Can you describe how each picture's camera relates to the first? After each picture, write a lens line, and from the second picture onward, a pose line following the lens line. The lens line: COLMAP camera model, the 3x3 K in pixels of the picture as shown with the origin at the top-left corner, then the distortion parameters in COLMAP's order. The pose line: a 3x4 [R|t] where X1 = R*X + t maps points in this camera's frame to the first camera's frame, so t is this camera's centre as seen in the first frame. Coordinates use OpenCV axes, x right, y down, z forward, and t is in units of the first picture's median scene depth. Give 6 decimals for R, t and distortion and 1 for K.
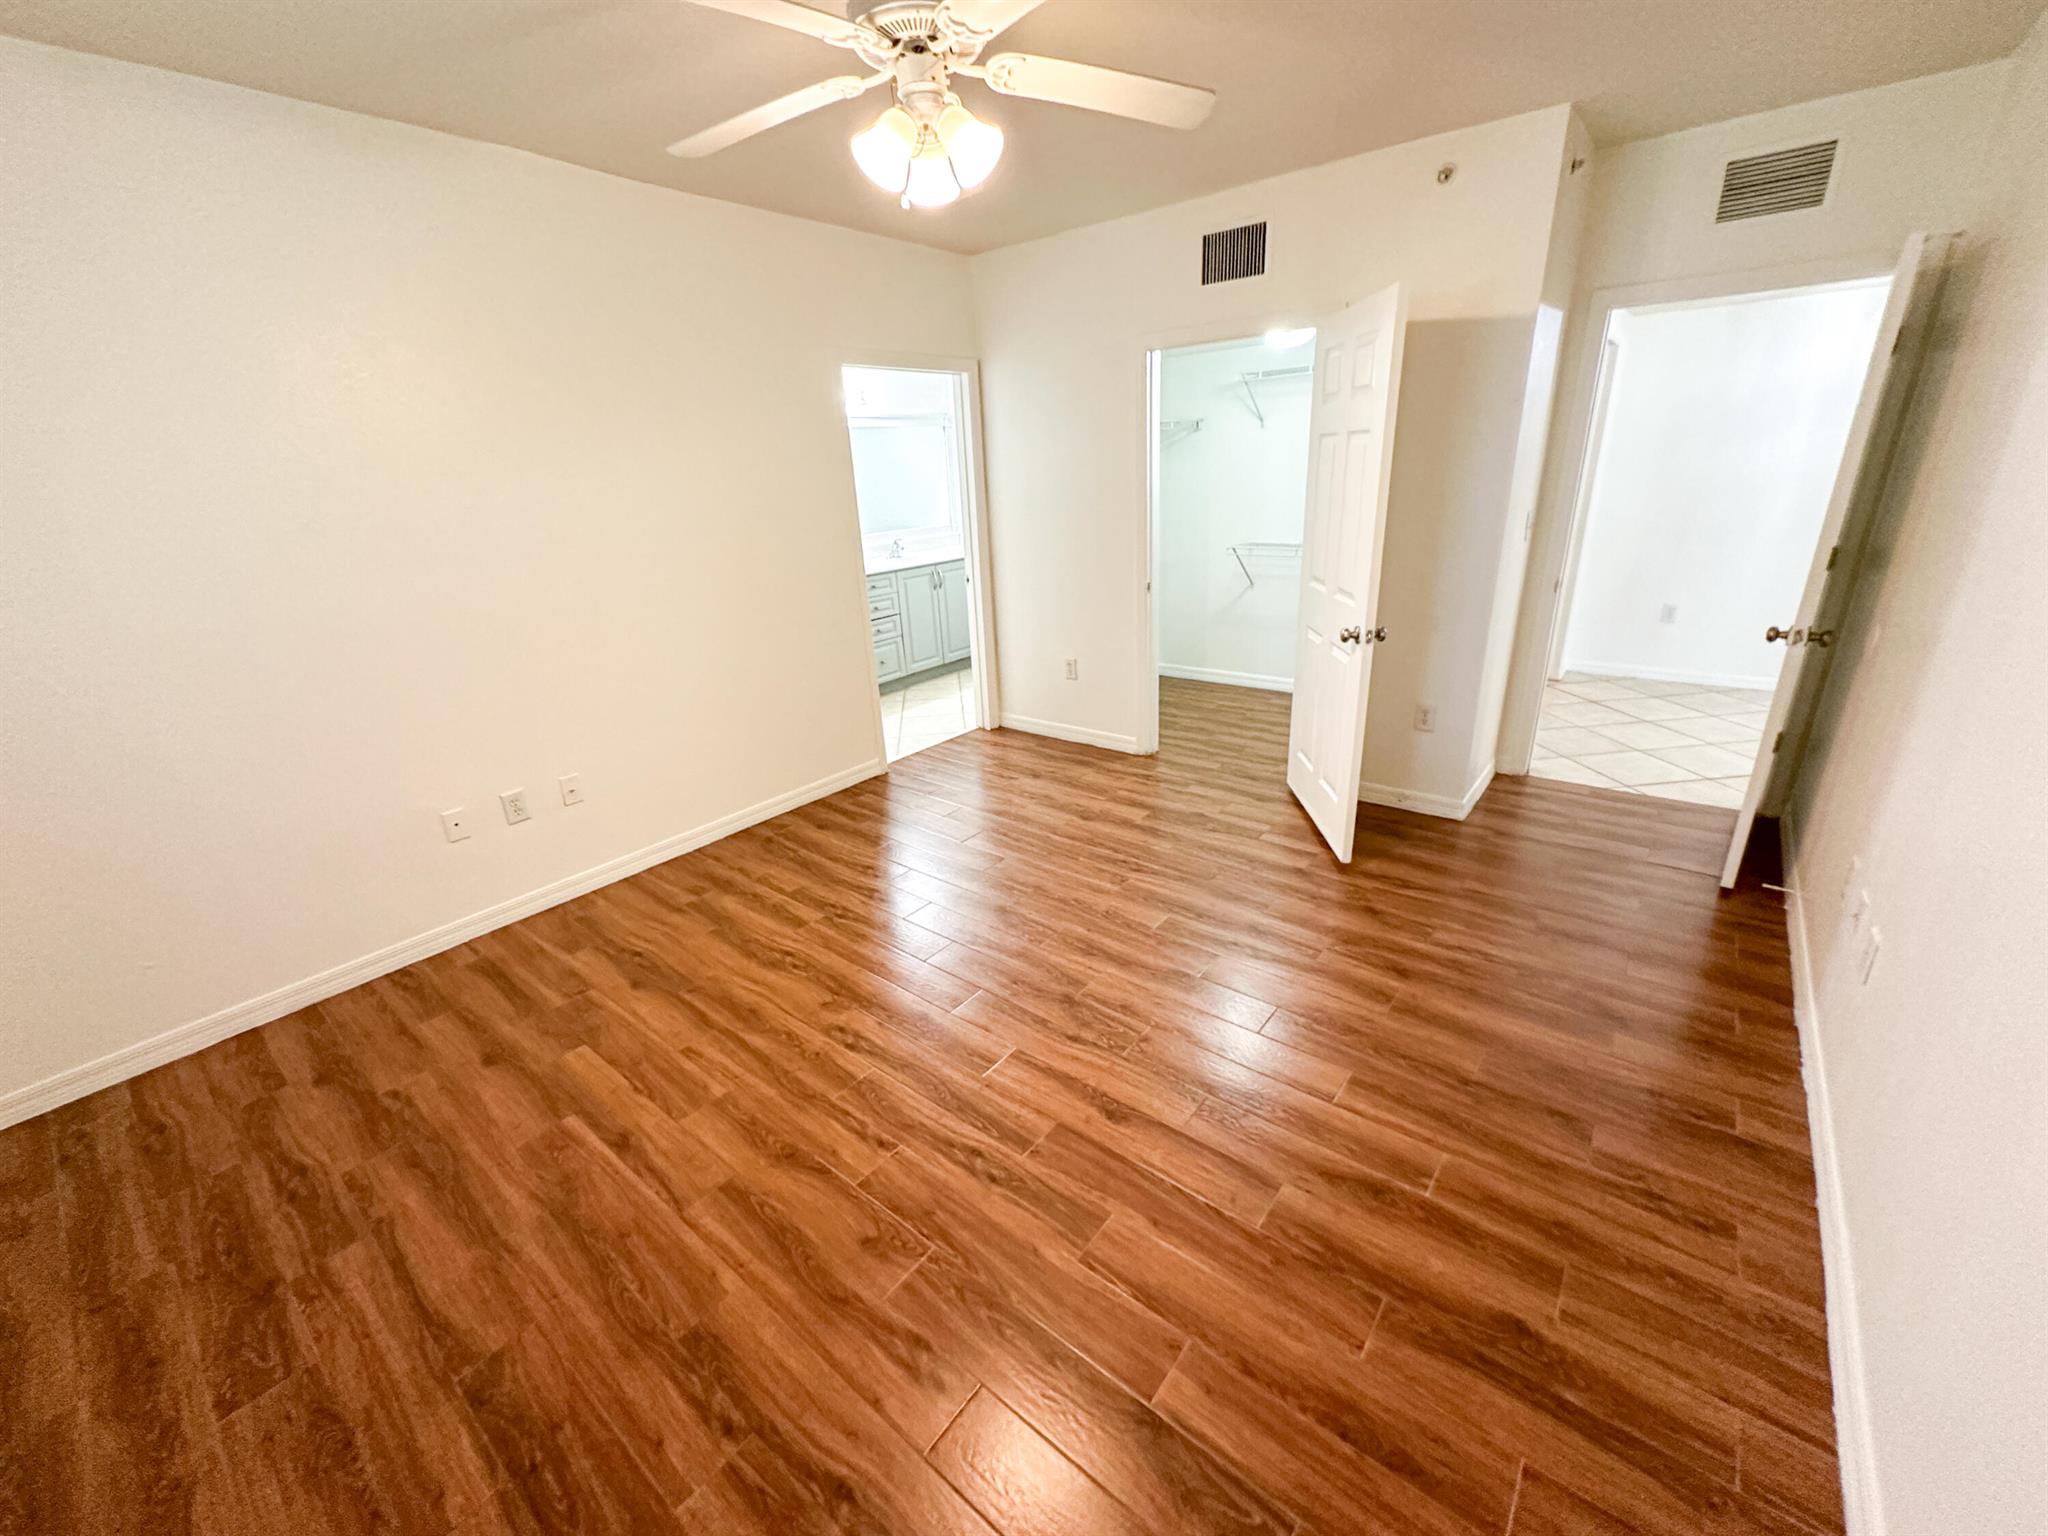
lens RADIAL K [[821.8, 0, 1028.7], [0, 821.8, 766.2], [0, 0, 1]] dist [-0.003982, 0.001141]
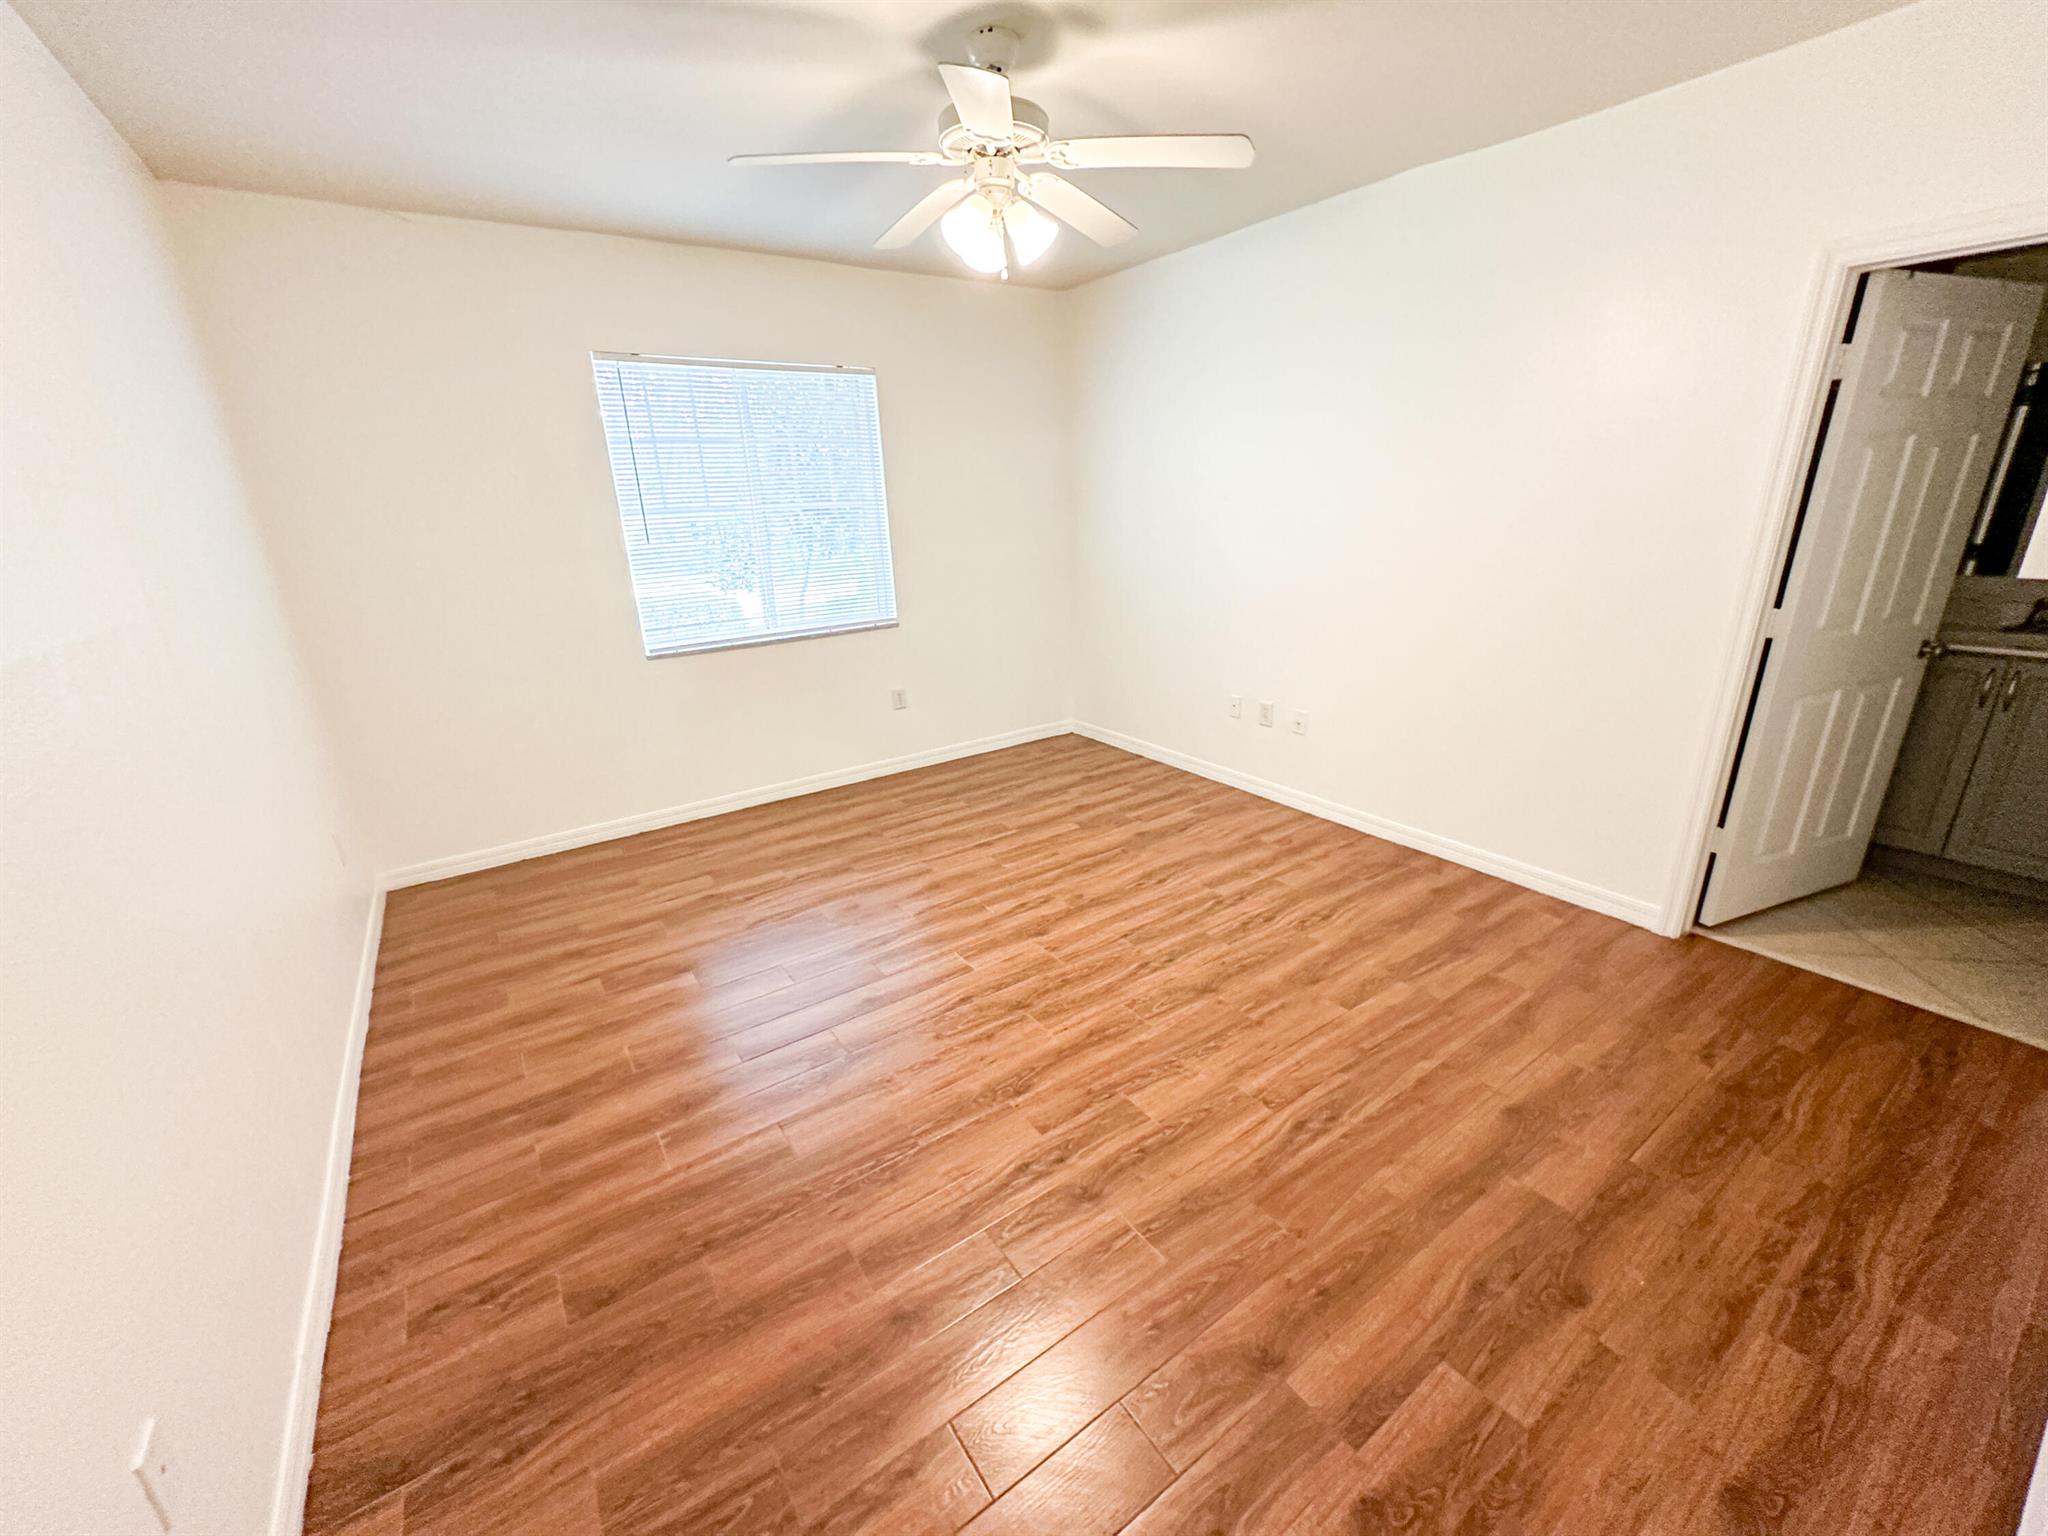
lens RADIAL K [[821.8, 0, 1016.5], [0, 821.8, 768.9], [0, 0, 1]] dist [-0.003982, 0.001141]
pose [[-0.291612, 0.359726, -0.886318, 0.853697], [-0.284886, 0.851878, 0.439480, -0.416751], [0.913128, 0.380658, -0.145937, 1.035618]]
